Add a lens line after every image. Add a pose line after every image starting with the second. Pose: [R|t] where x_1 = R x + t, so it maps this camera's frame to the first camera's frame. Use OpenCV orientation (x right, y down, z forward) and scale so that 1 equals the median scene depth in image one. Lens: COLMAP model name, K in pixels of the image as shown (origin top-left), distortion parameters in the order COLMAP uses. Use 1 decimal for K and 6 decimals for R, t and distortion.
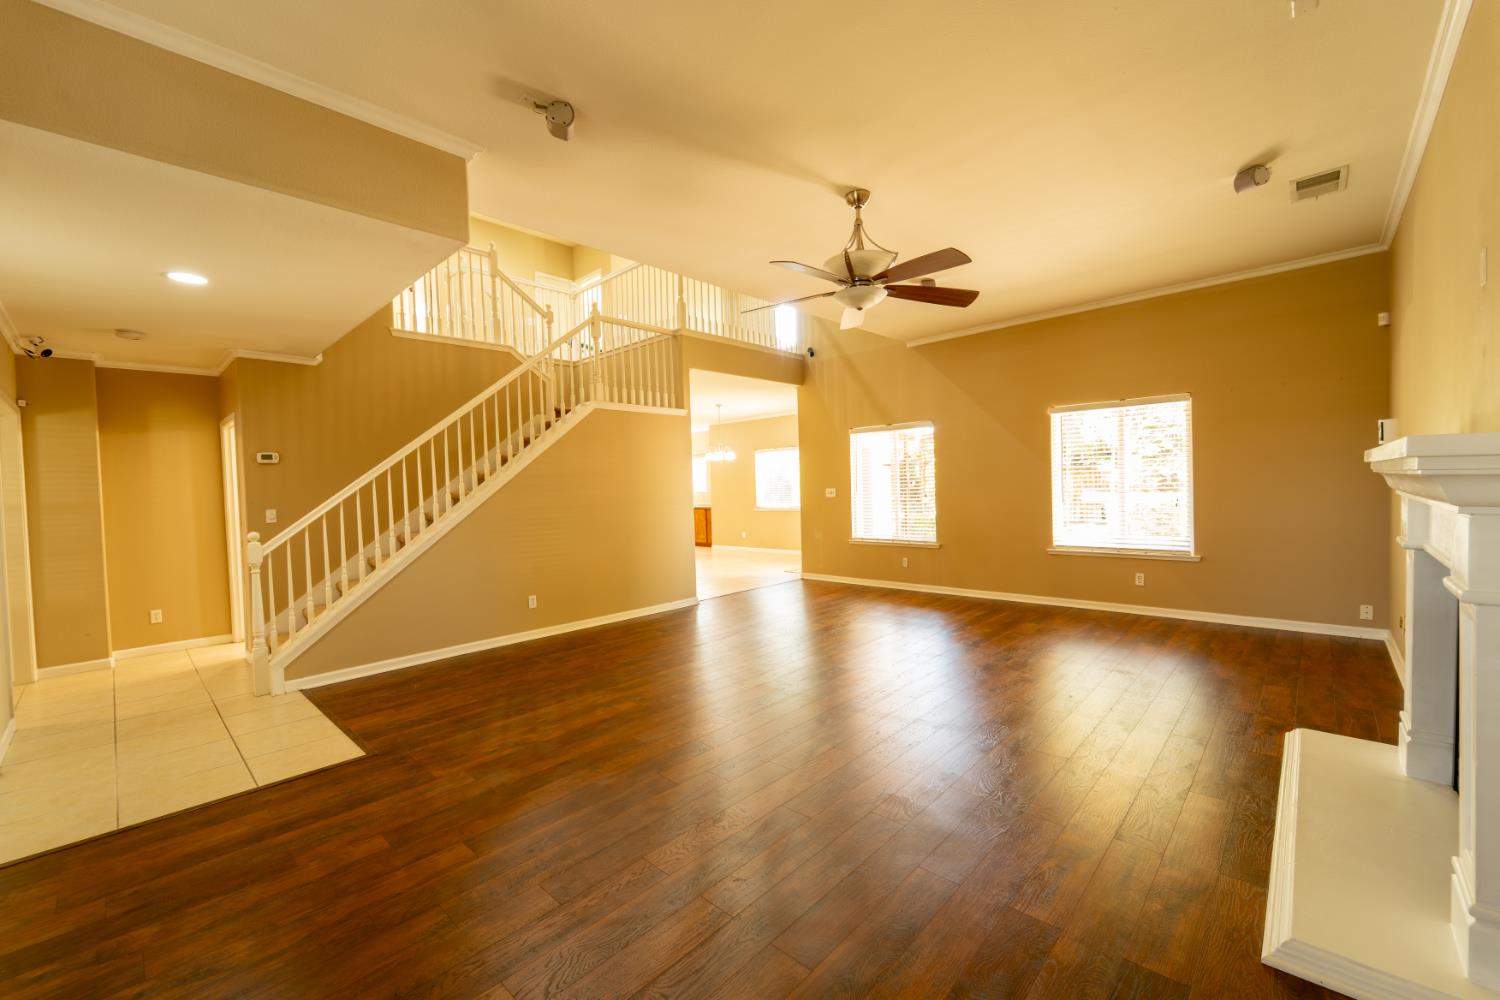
lens RADIAL K [[598.1, 0, 750.0], [0, 598.1, 500.0], [0, 0, 1]] dist [-0.002247, -0.000291]
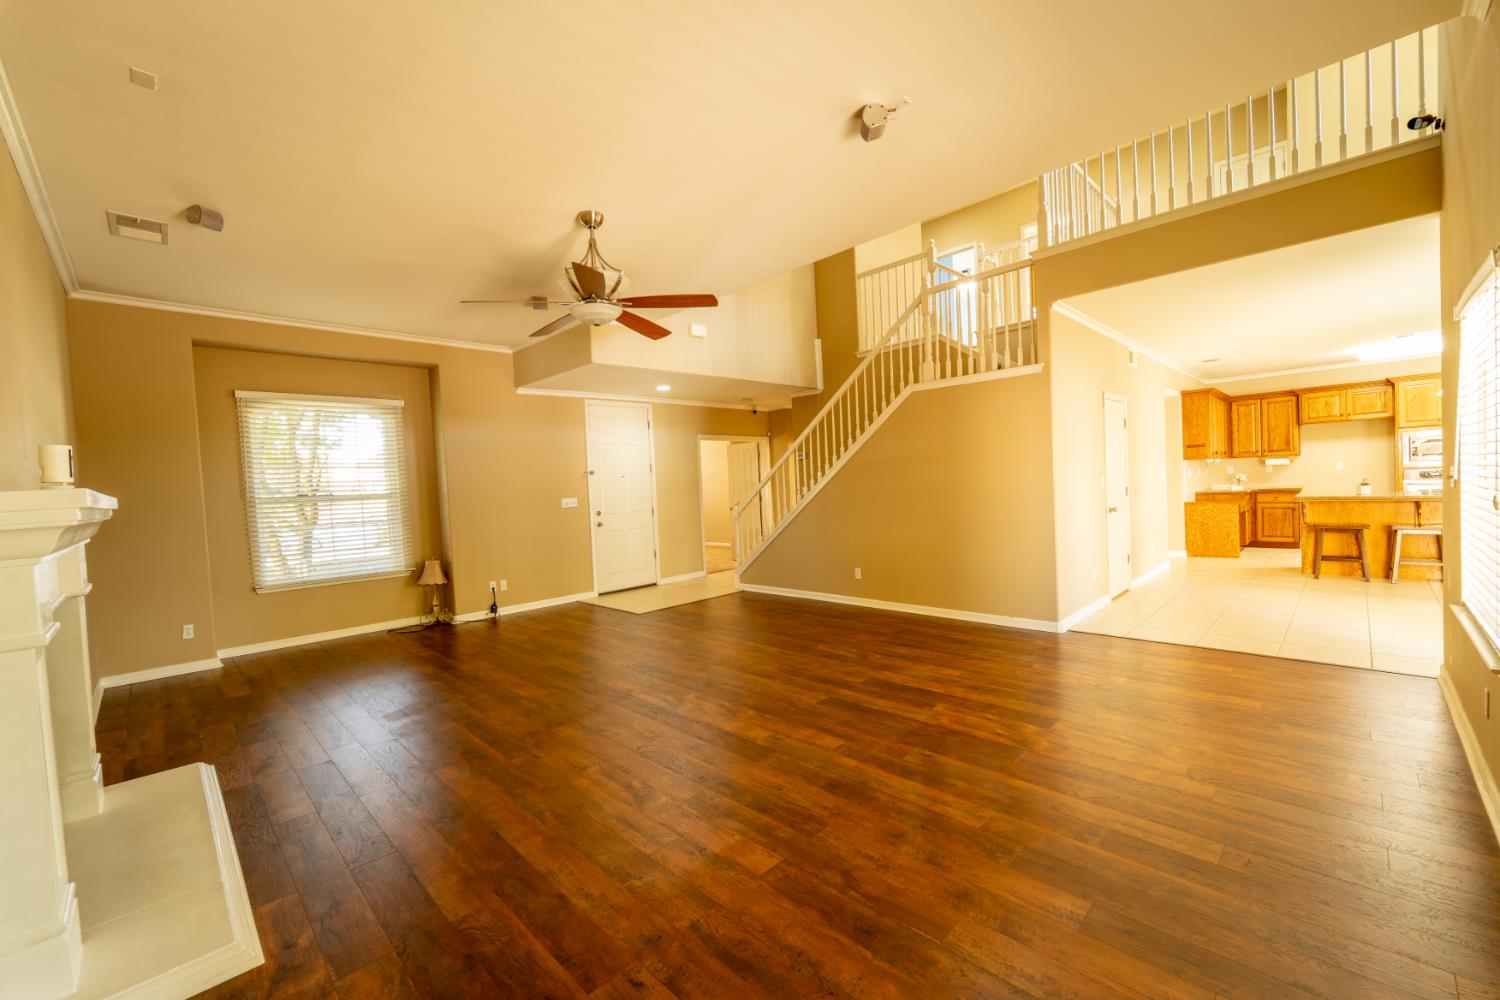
lens RADIAL K [[598.1, 0, 750.0], [0, 598.1, 500.0], [0, 0, 1]] dist [-0.002247, -0.000291]
pose [[-0.029143, 0.066523, -0.997359, 0.709046], [0.024692, 0.997526, 0.065813, -0.047040], [0.999270, -0.022709, -0.030714, 0.742469]]
